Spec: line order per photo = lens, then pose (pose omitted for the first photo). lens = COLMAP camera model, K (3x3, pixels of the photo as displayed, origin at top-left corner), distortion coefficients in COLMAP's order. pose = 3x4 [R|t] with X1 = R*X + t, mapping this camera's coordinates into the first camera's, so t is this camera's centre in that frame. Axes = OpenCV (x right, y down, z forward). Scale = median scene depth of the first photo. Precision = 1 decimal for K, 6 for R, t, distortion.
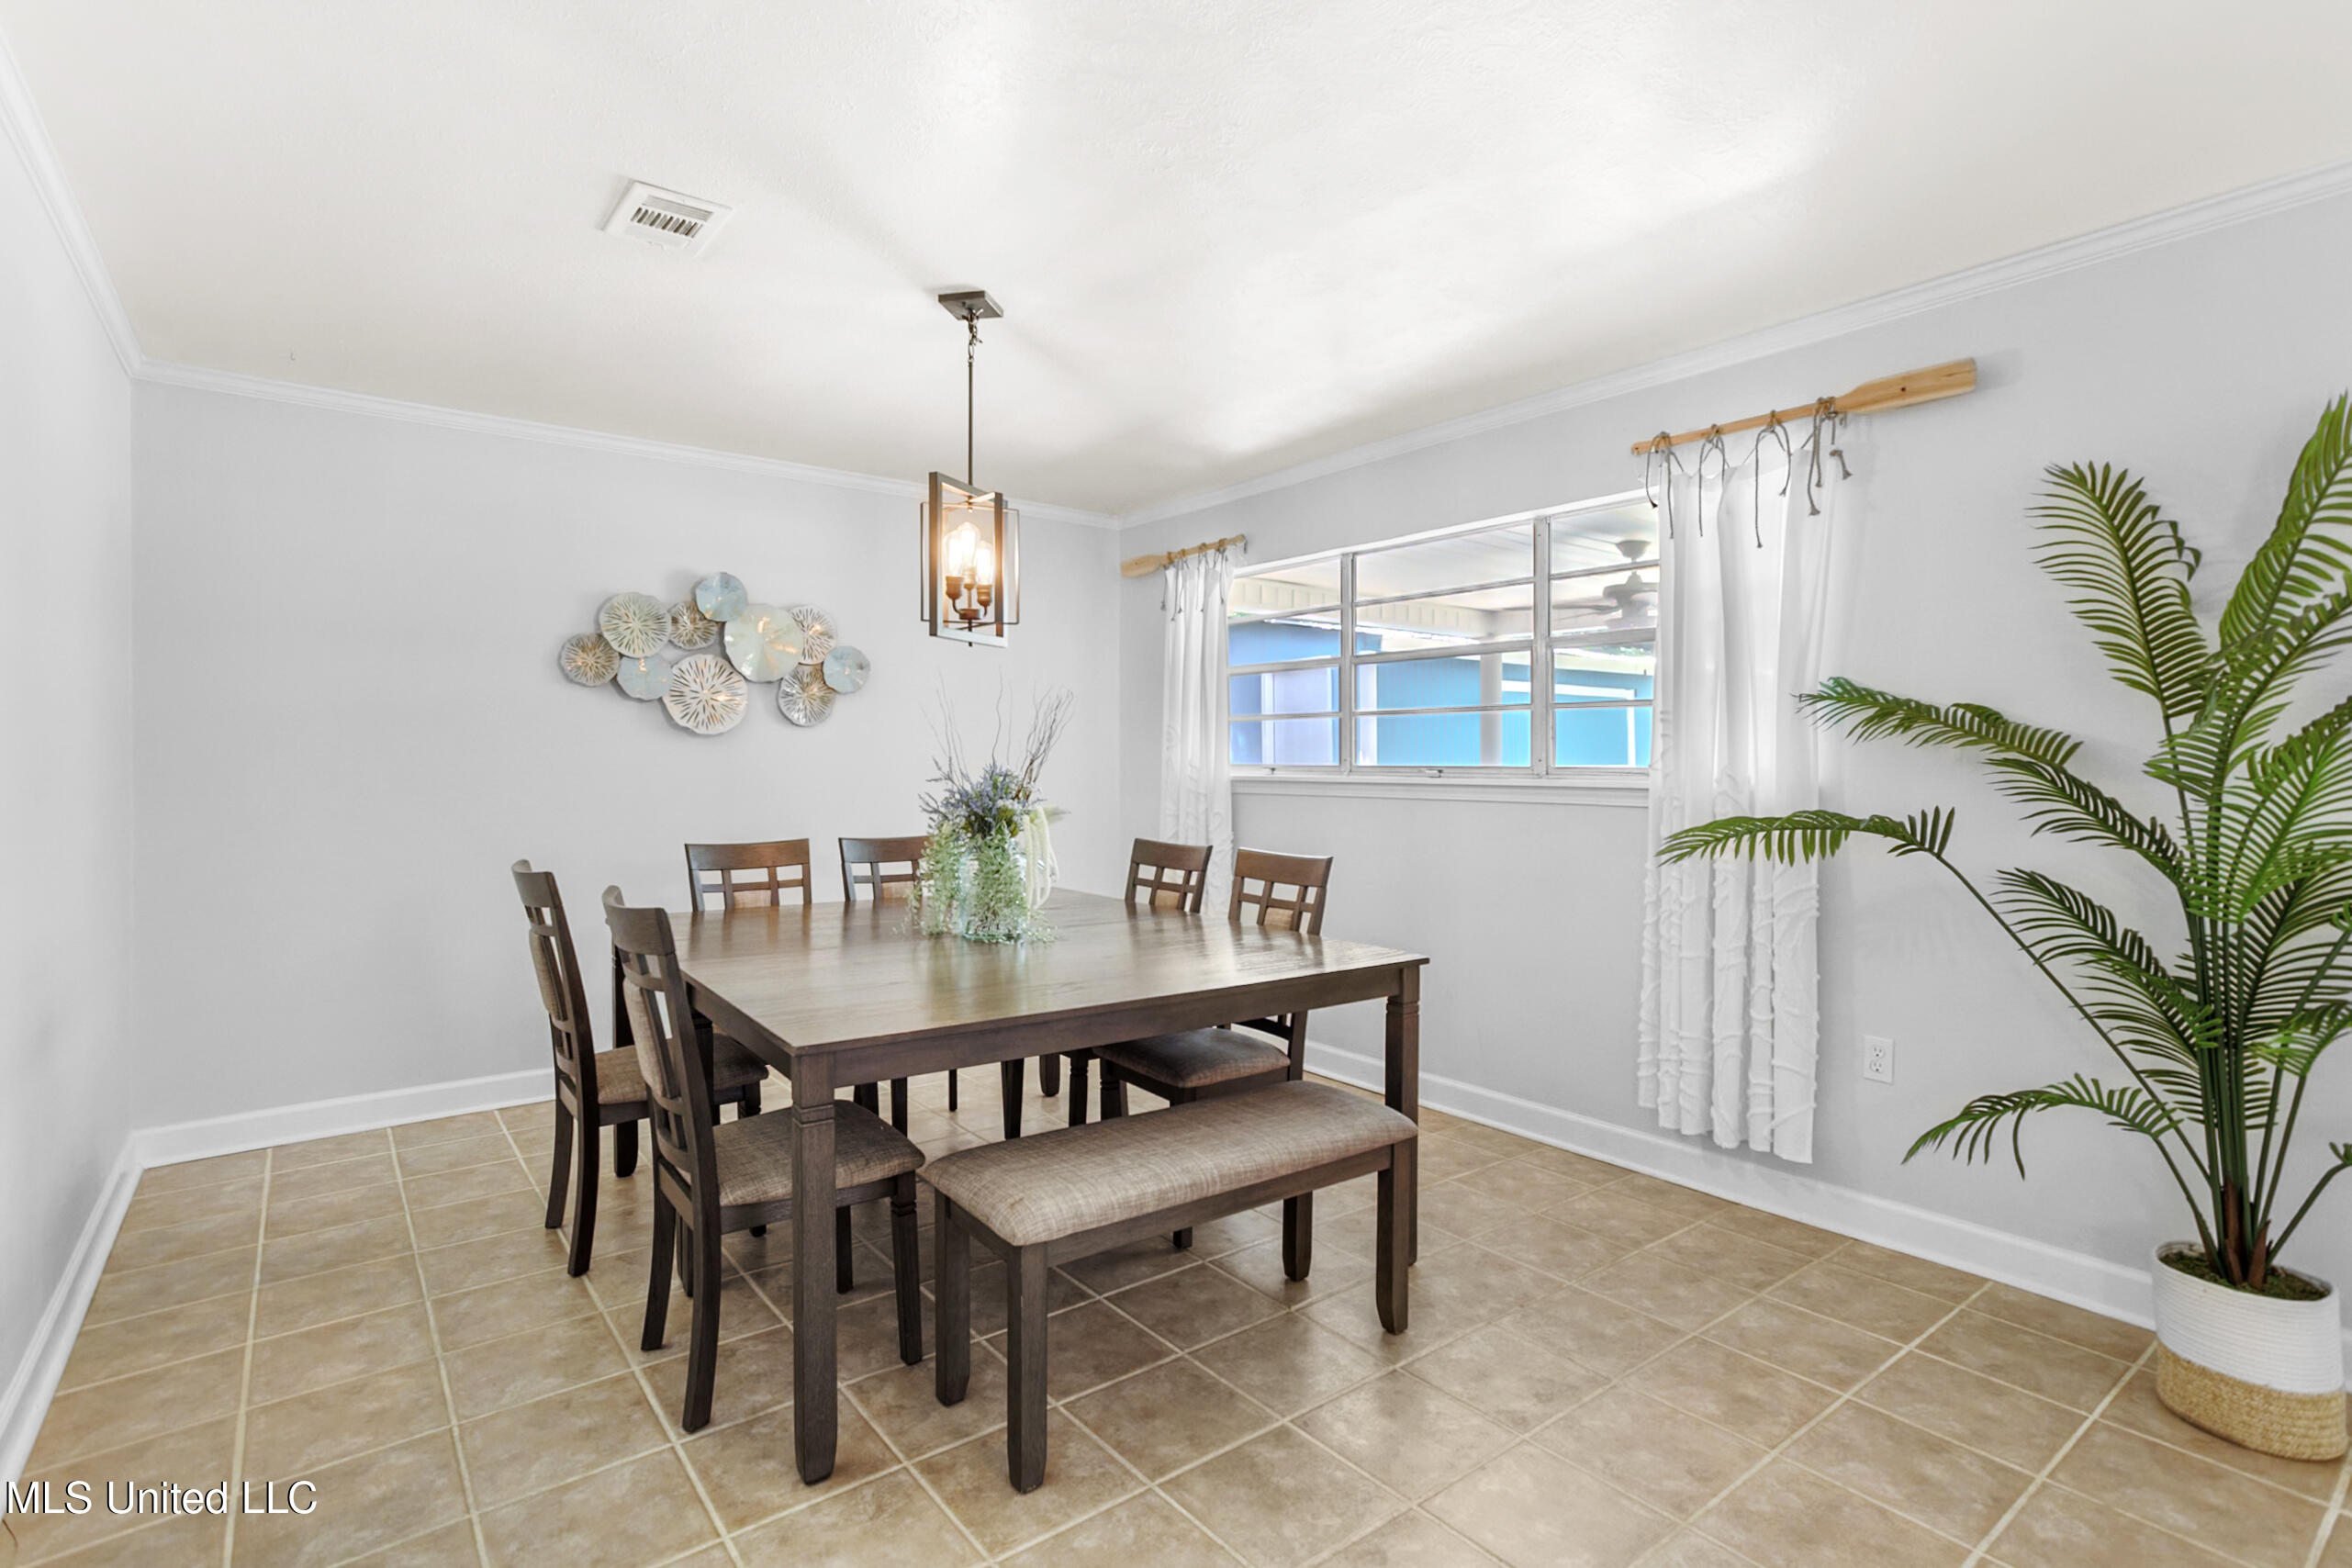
lens RADIAL K [[1142.5, 0, 1178.1], [0, 1142.5, 765.6], [0, 0, 1]] dist [-0.047276, 0.034020]
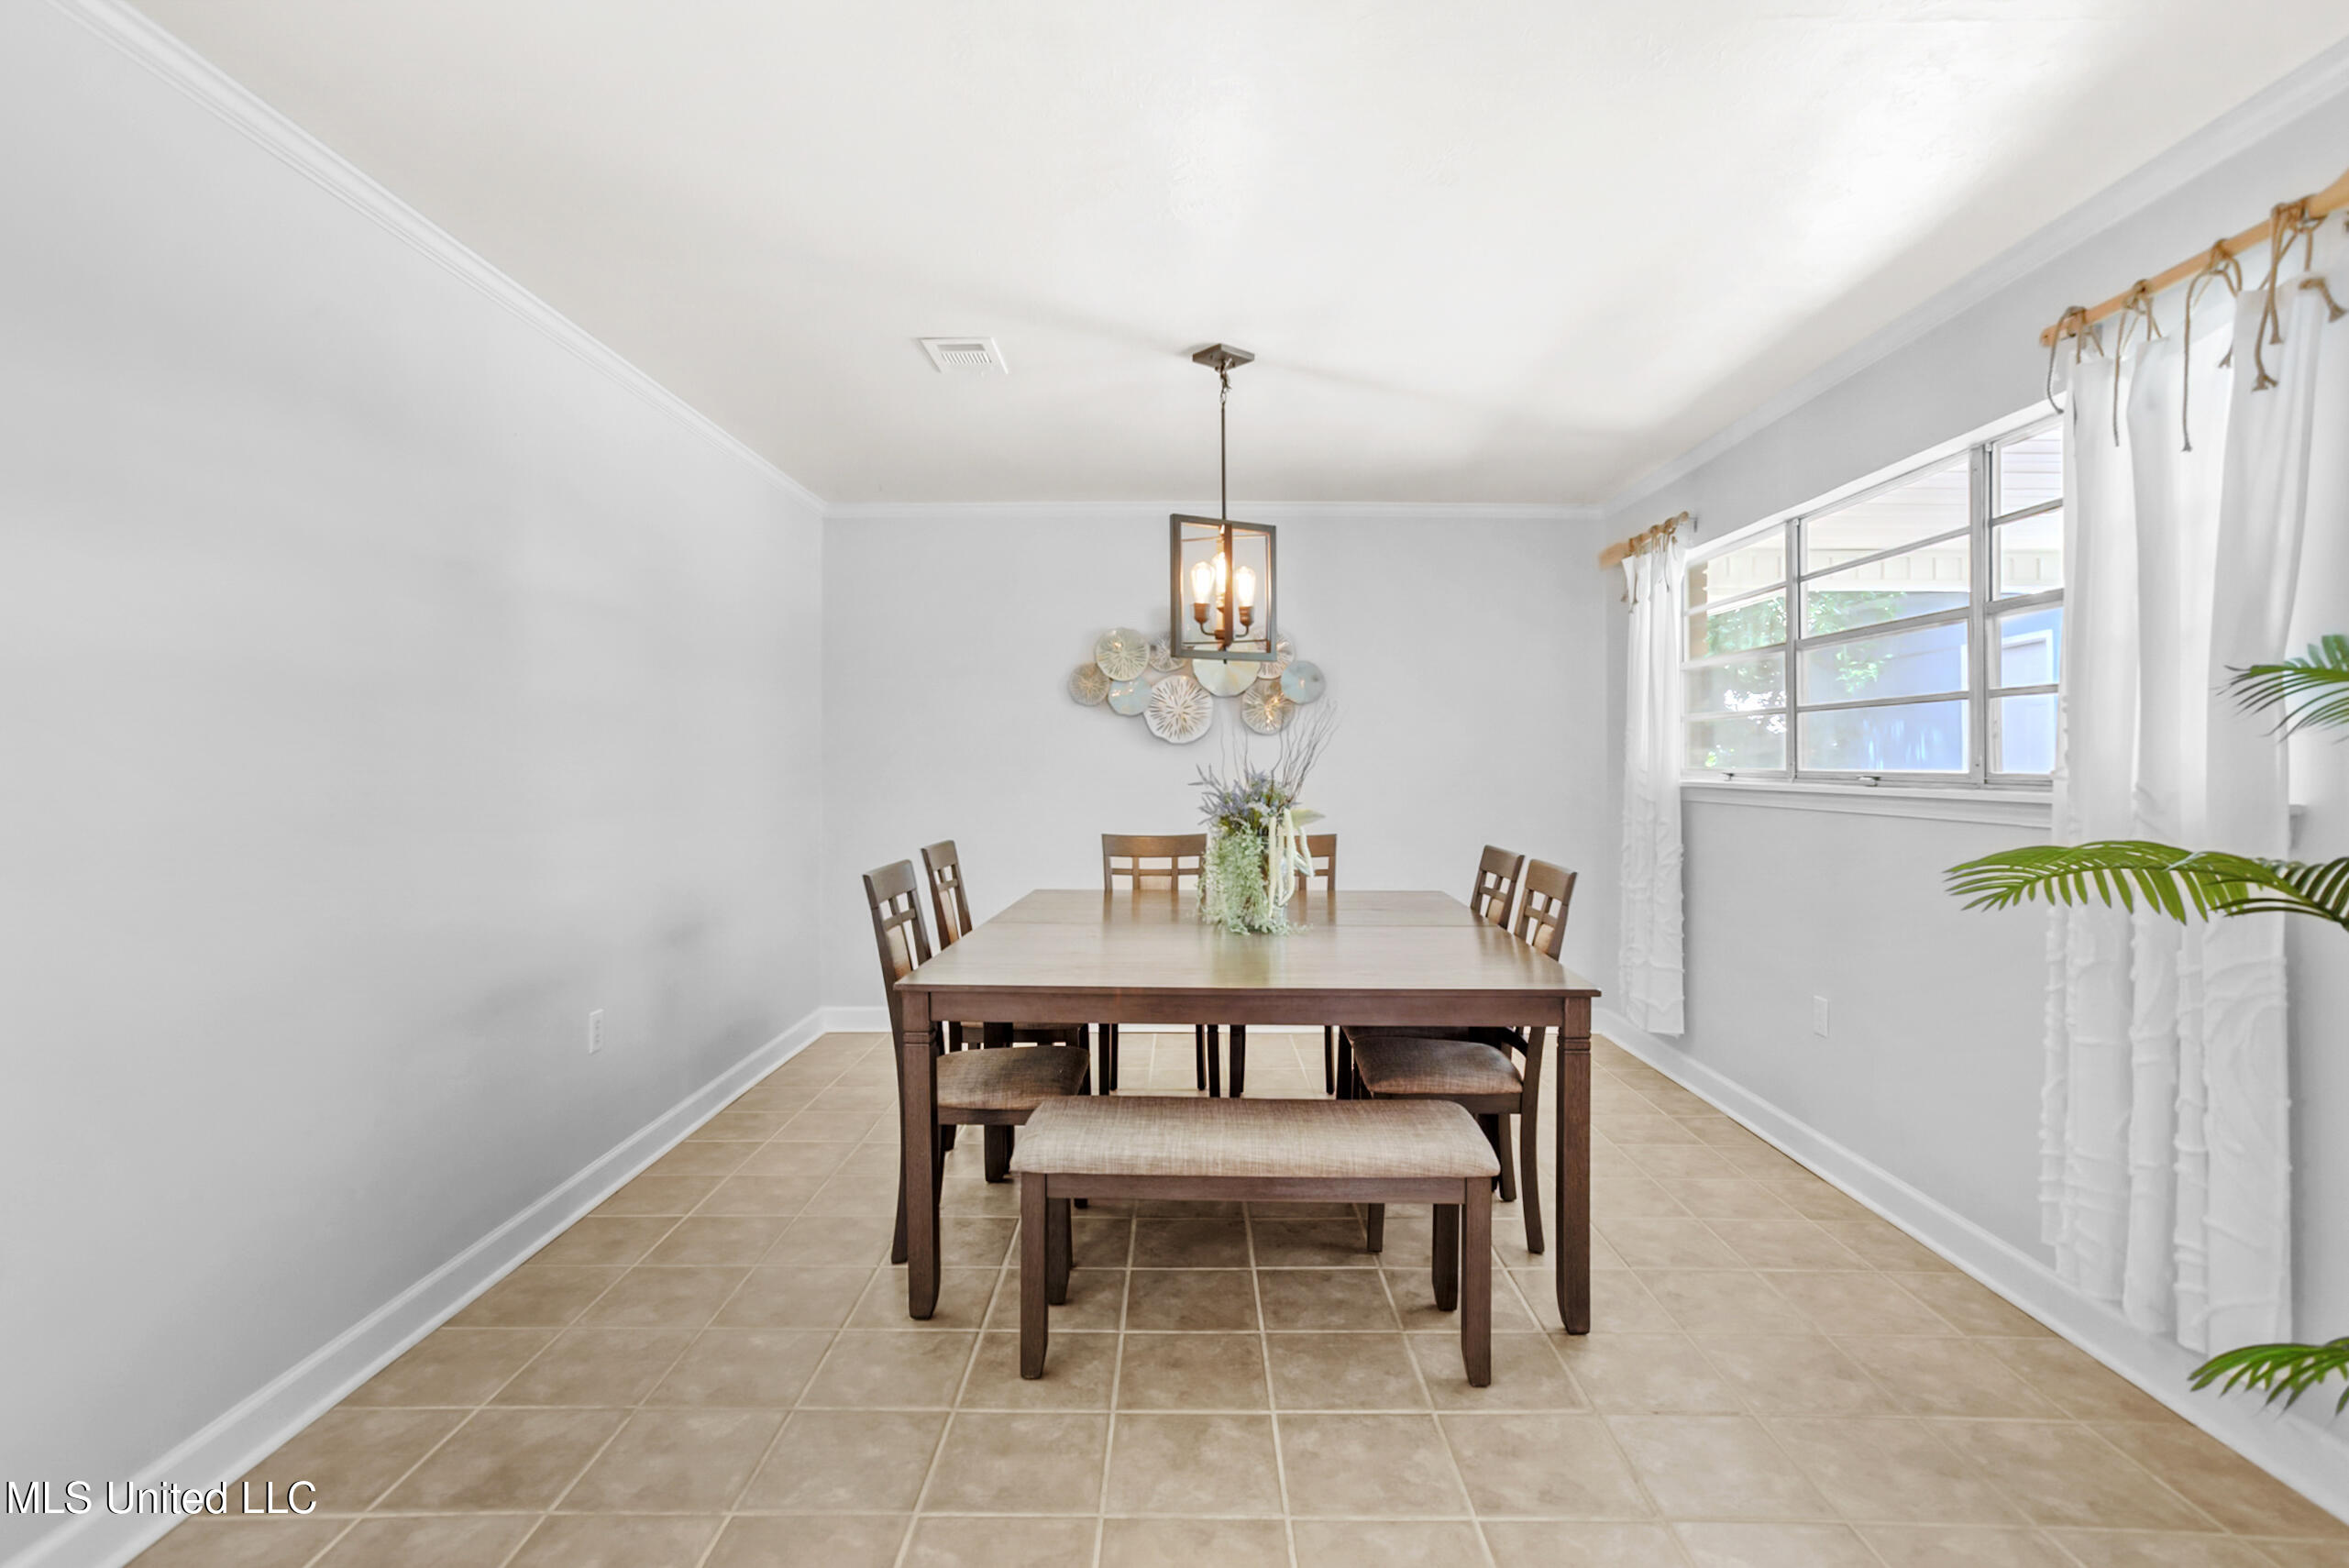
lens RADIAL K [[1141.1, 0, 1176.6], [0, 1141.1, 765.7], [0, 0, 1]] dist [-0.047276, 0.034020]
pose [[0.783866, 0.000236, -0.620930, 0.448305], [-0.001114, 0.999999, -0.001026, -0.003965], [0.620929, 0.001496, 0.783866, 0.095615]]
